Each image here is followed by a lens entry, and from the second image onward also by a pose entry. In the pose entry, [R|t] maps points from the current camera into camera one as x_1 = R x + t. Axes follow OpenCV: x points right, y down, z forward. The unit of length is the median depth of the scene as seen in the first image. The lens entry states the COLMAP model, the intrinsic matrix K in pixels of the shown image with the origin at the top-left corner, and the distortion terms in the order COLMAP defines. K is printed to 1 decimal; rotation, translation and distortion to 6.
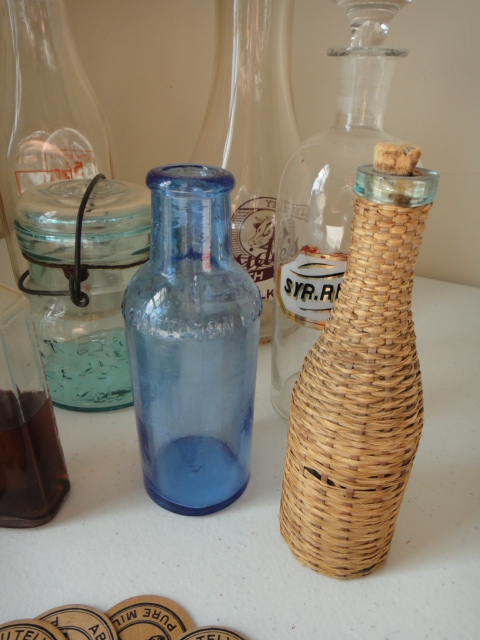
lens RADIAL K [[470.1, 0, 242.0], [0, 470.1, 334.4], [0, 0, 1]] dist [0.009920, -0.000253]
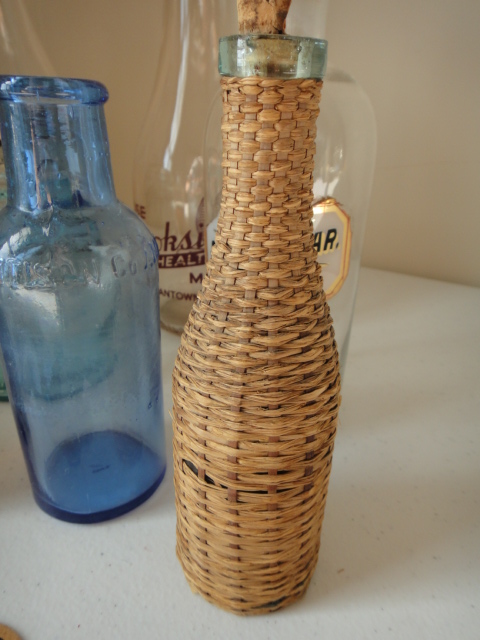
lens RADIAL K [[470.1, 0, 242.0], [0, 470.1, 334.4], [0, 0, 1]] dist [0.009920, -0.000253]
pose [[0.997516, 0.022449, -0.066768, 0.301328], [-0.025988, 0.998276, -0.052627, 0.129320], [0.065471, 0.054231, 0.996380, 0.261179]]
